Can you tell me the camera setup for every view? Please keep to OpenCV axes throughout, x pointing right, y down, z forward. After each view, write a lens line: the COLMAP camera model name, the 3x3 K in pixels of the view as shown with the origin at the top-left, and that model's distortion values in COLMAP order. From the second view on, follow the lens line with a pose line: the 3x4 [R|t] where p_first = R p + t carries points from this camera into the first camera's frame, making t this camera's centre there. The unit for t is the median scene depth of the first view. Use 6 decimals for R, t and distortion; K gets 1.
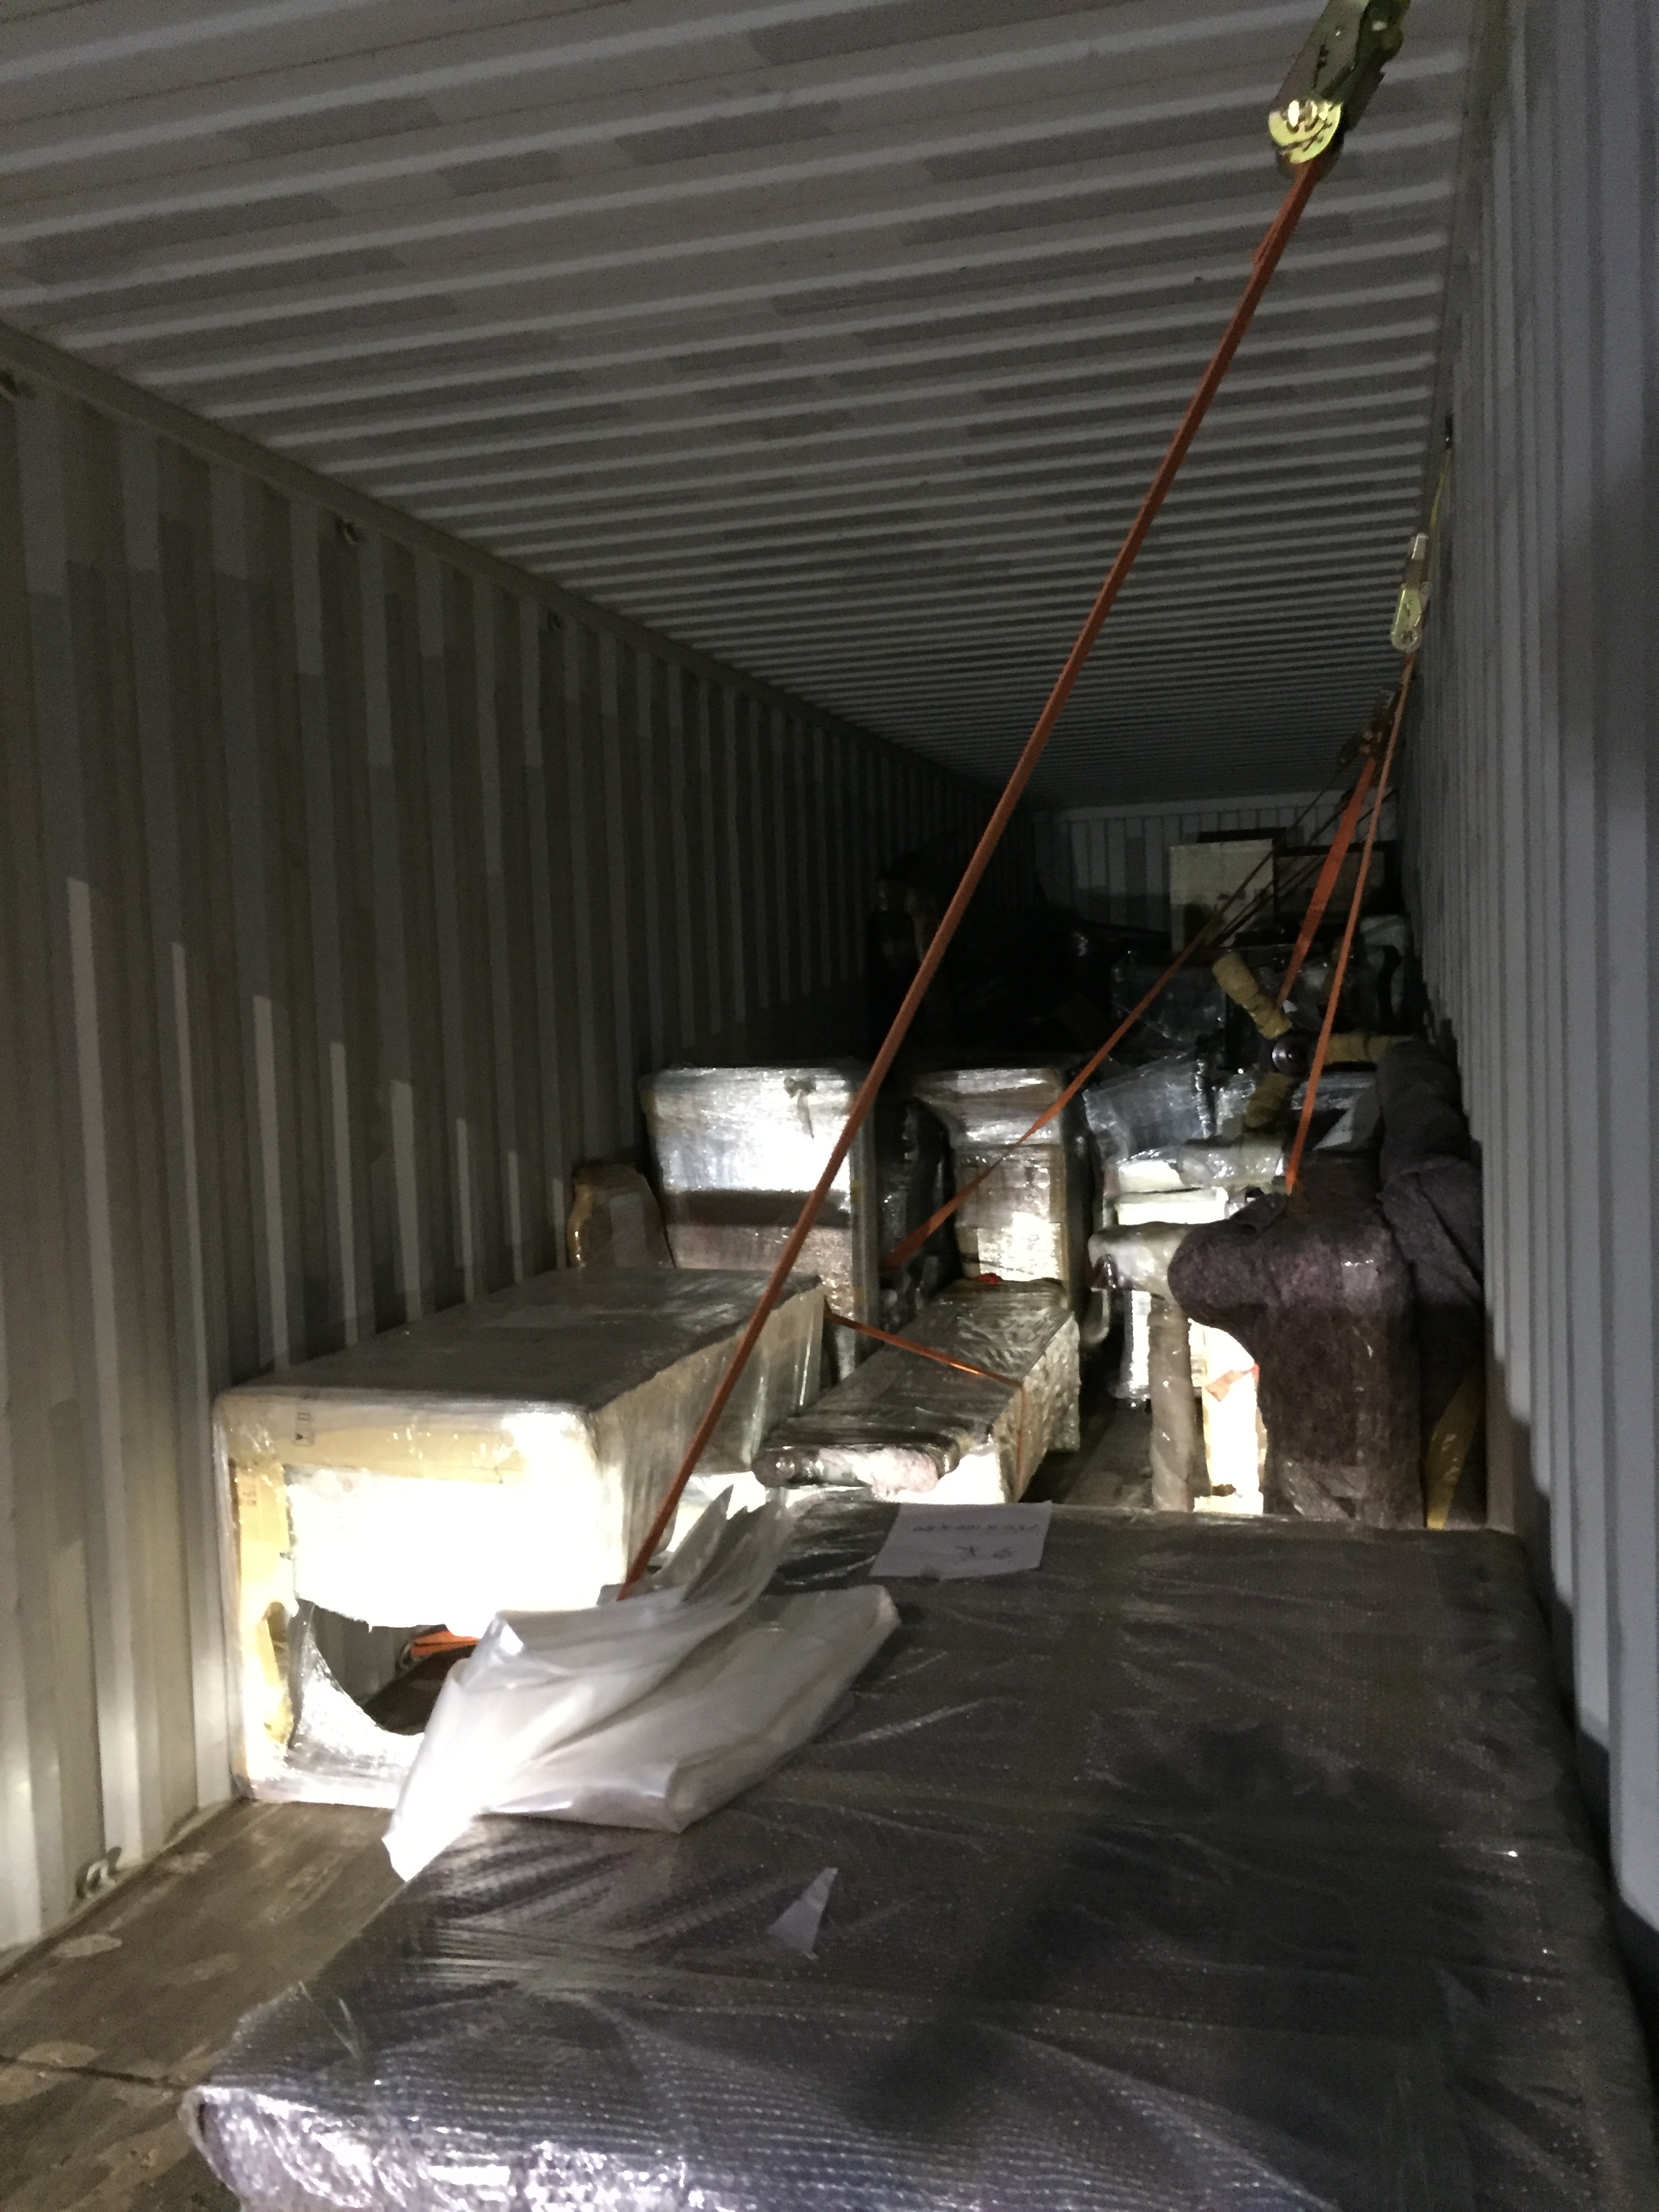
lens RADIAL K [[1846.9, 0, 700.1], [0, 1846.9, 1106.4], [0, 0, 1]] dist [0.072344, -0.087416]
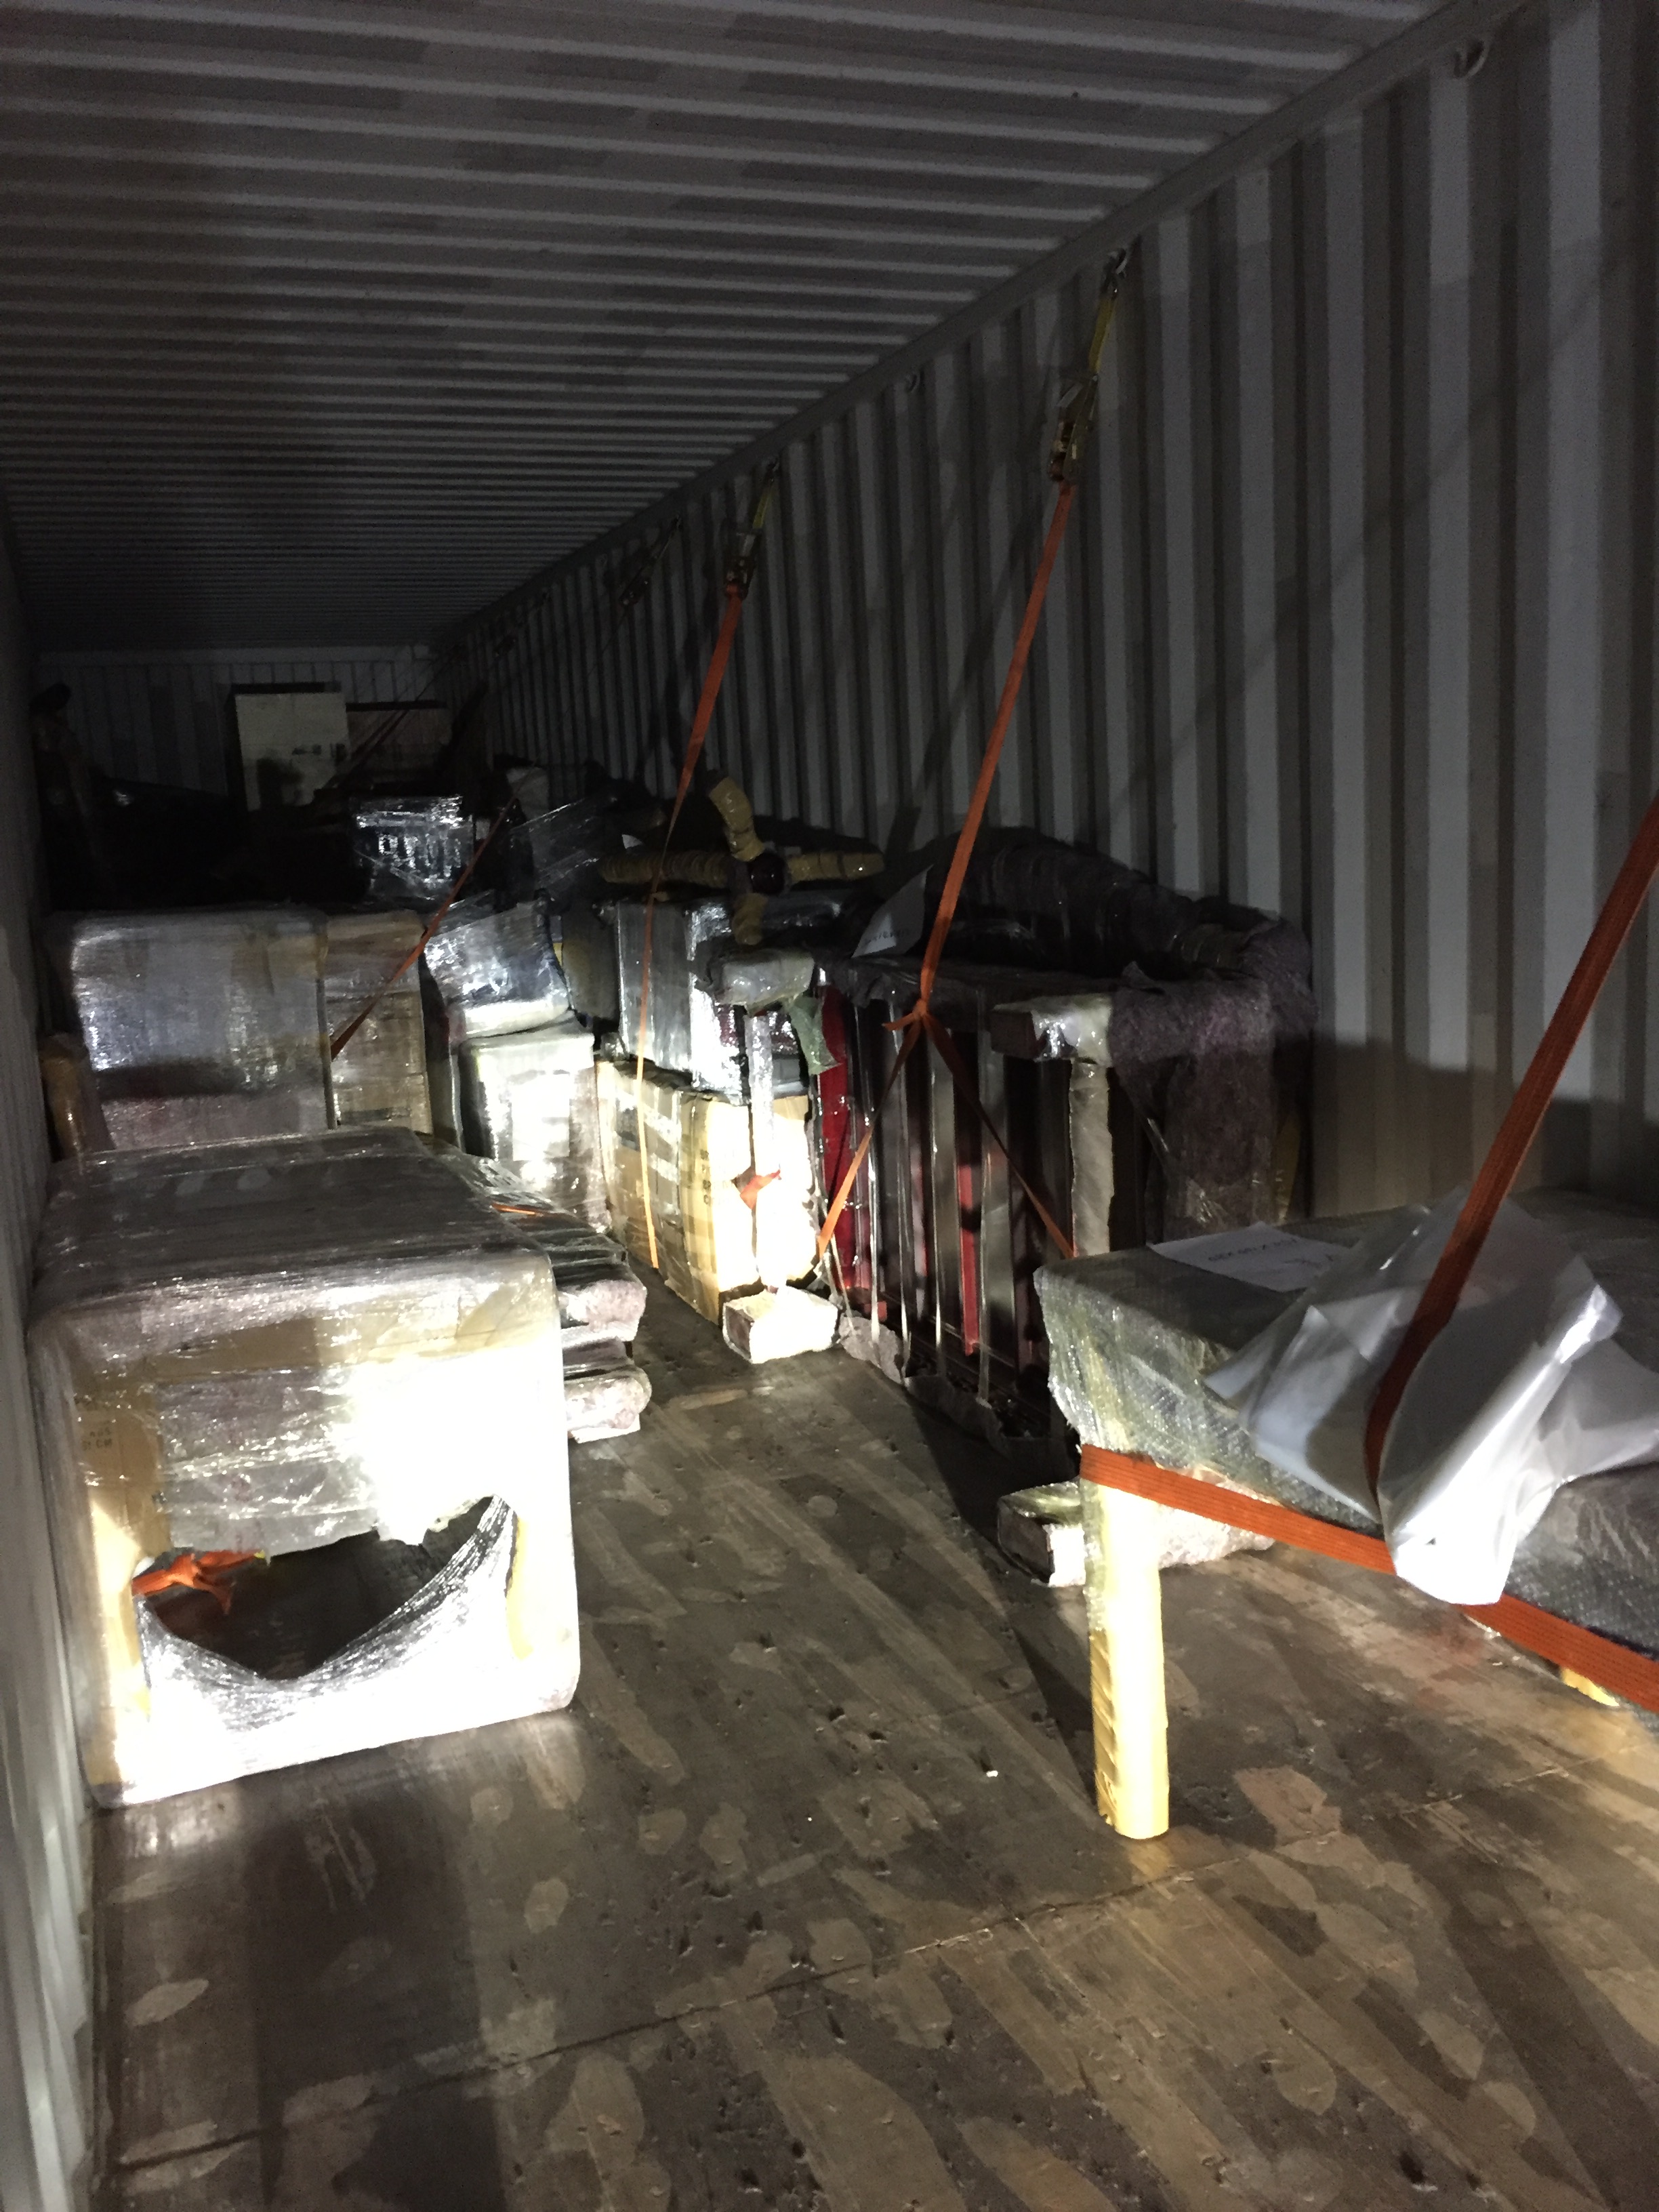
lens RADIAL K [[1900.2, 0, 820.7], [0, 1900.2, 1109.0], [0, 0, 1]] dist [0.082727, -0.100511]
pose [[0.792267, -0.102148, 0.601563, -0.558981], [0.064225, 0.994372, 0.084263, 0.026056], [-0.606785, -0.028124, 0.794368, 0.204574]]
